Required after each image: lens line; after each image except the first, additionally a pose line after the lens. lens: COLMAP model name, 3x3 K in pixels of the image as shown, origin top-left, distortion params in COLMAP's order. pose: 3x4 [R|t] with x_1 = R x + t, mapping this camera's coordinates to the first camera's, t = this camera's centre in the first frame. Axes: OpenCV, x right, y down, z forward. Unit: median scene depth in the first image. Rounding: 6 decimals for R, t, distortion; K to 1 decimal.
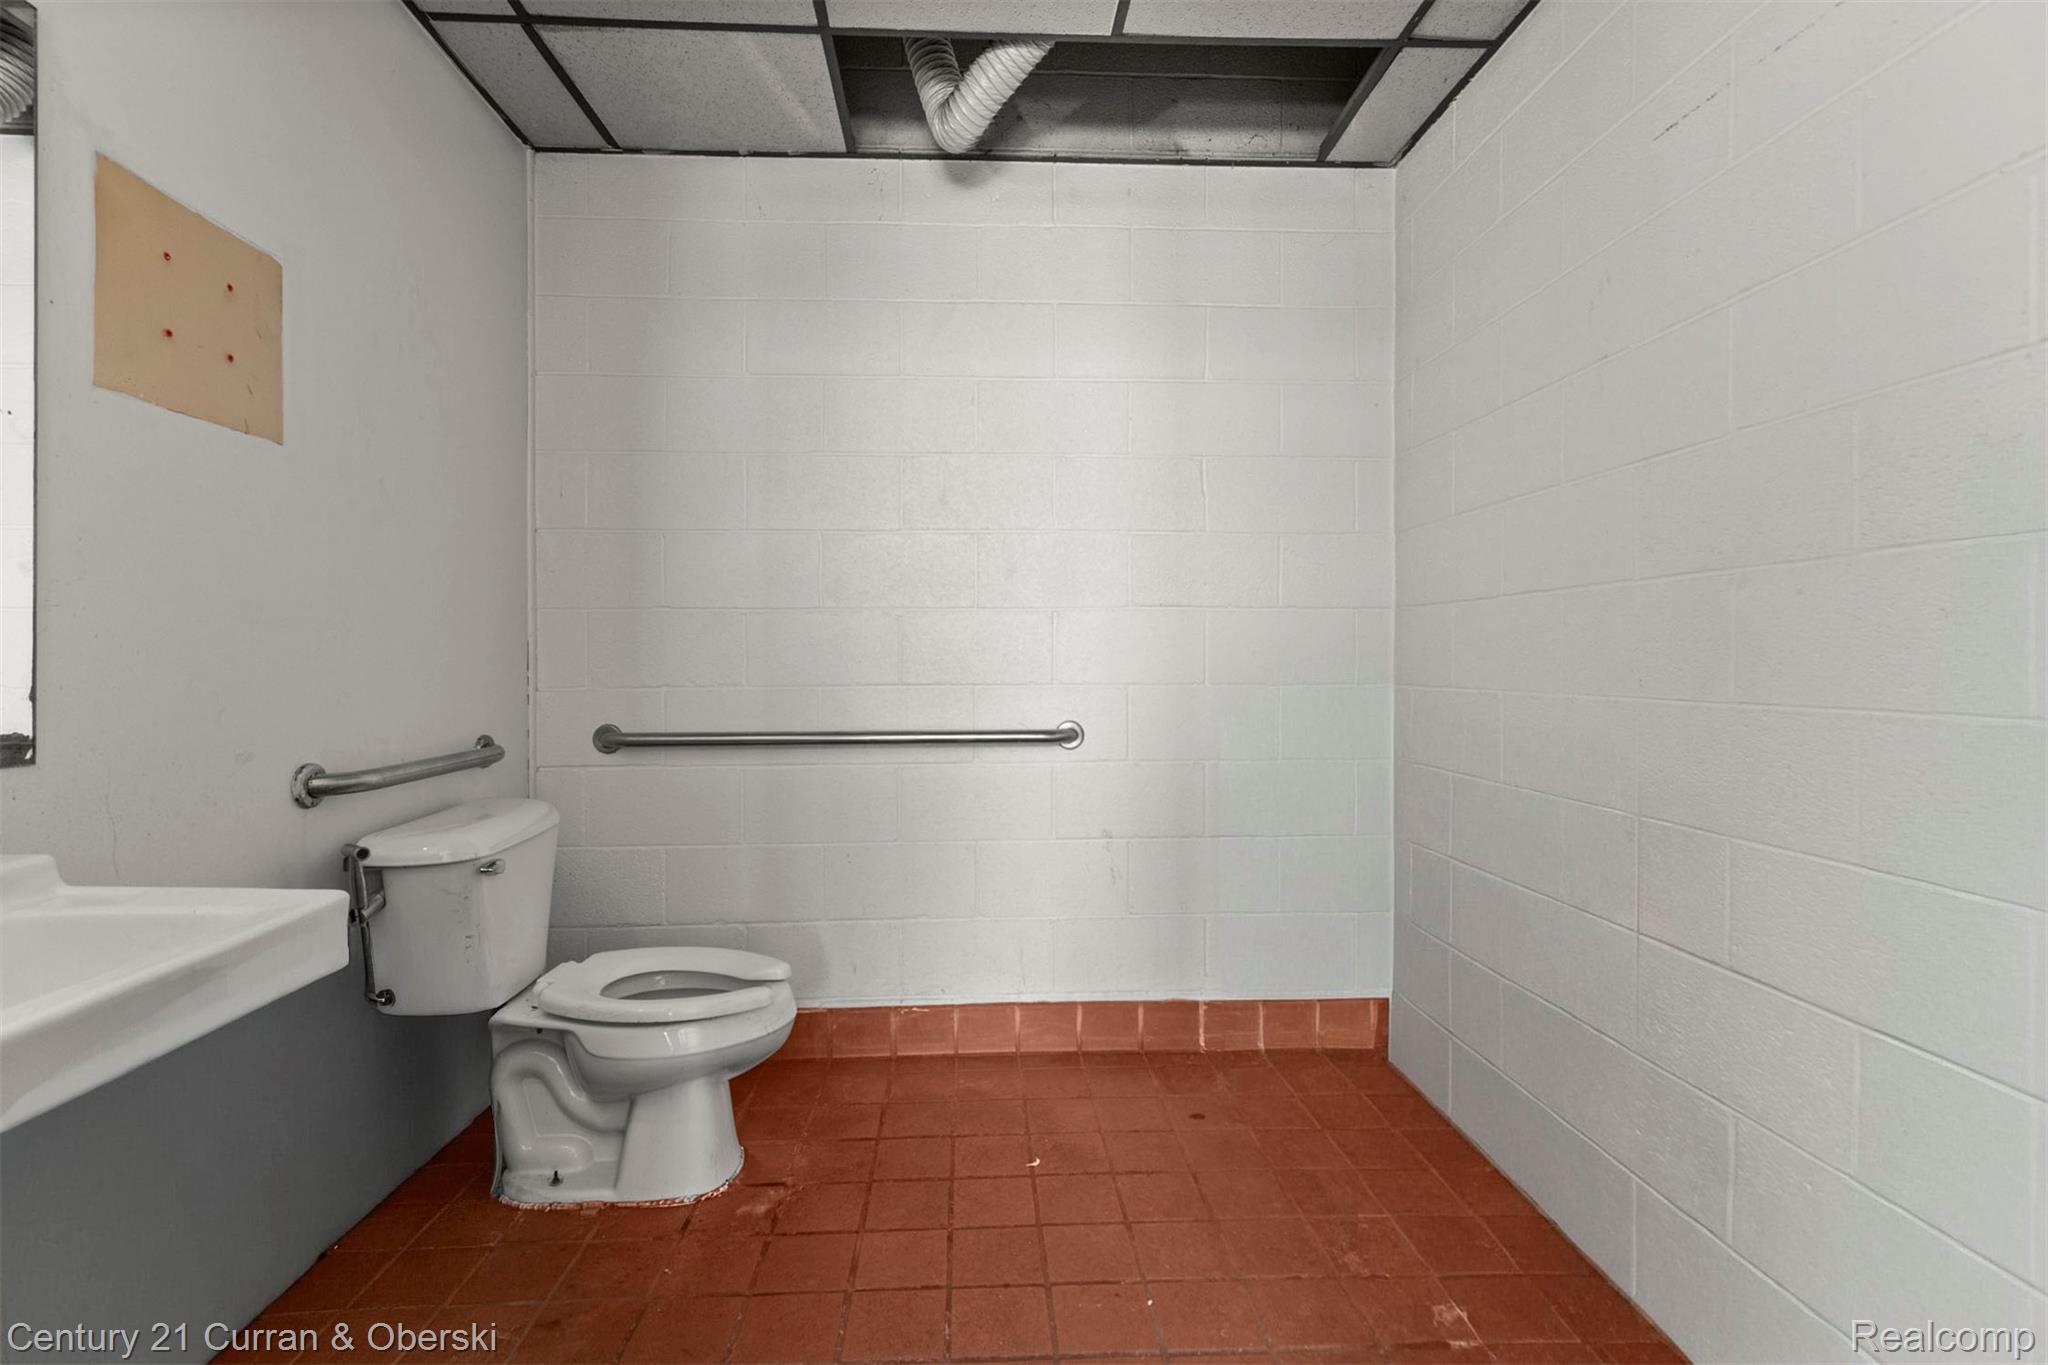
lens RADIAL K [[952.7, 0, 1016.9], [0, 952.7, 622.7], [0, 0, 1]] dist [0.020328, -0.007948]
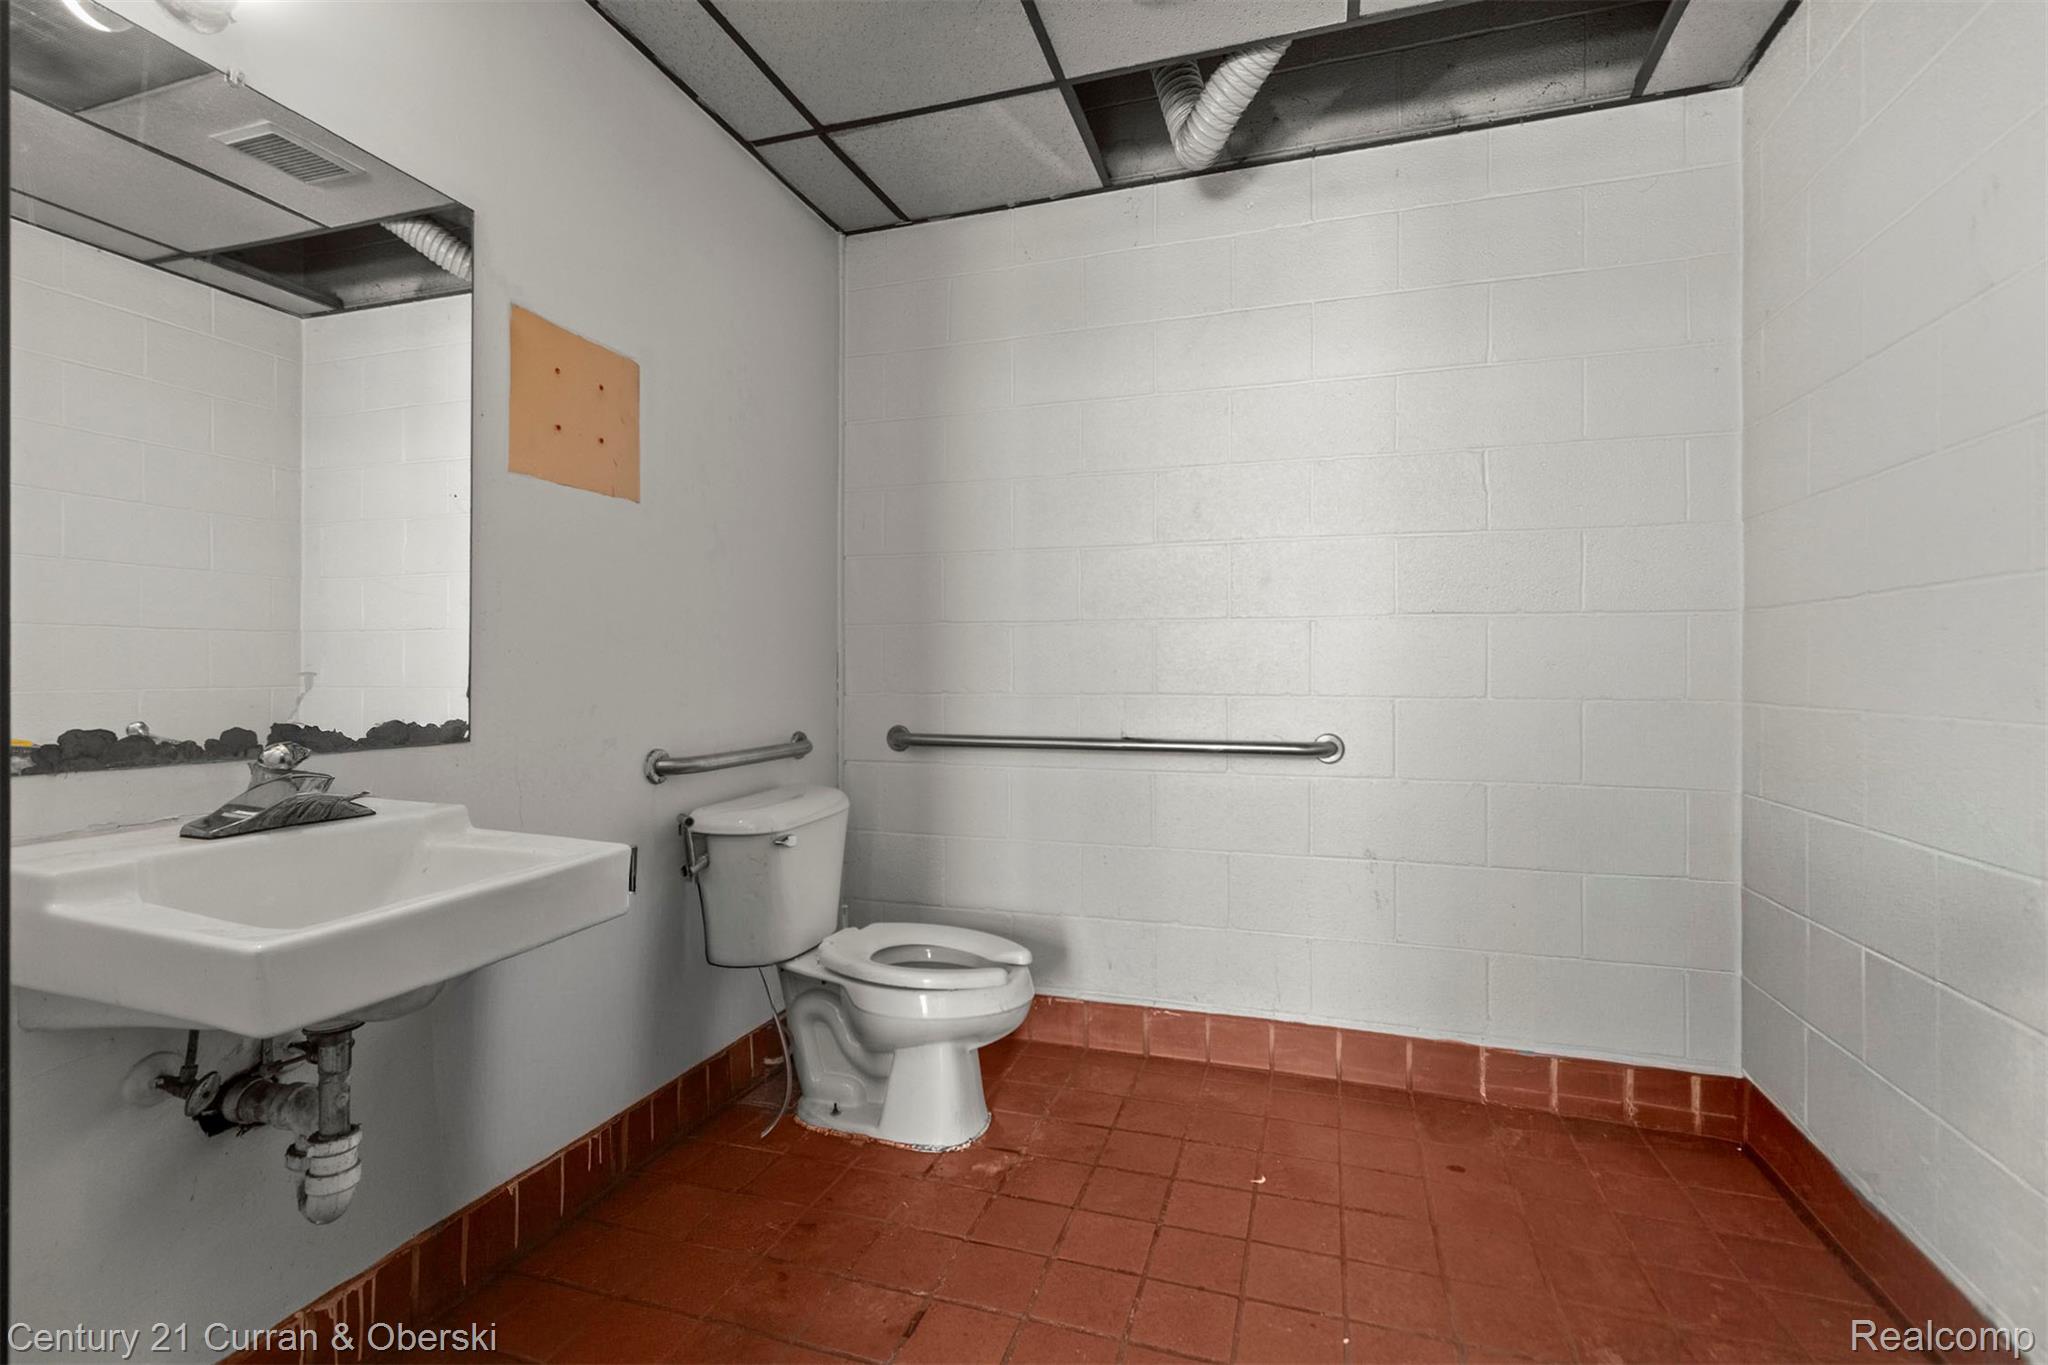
lens RADIAL K [[952.7, 0, 1016.9], [0, 952.7, 622.7], [0, 0, 1]] dist [0.020328, -0.007948]
pose [[0.932716, -0.013662, -0.360353, 0.124375], [0.010513, 0.999887, -0.010699, -0.002637], [0.360459, 0.006191, 0.932755, -0.013873]]
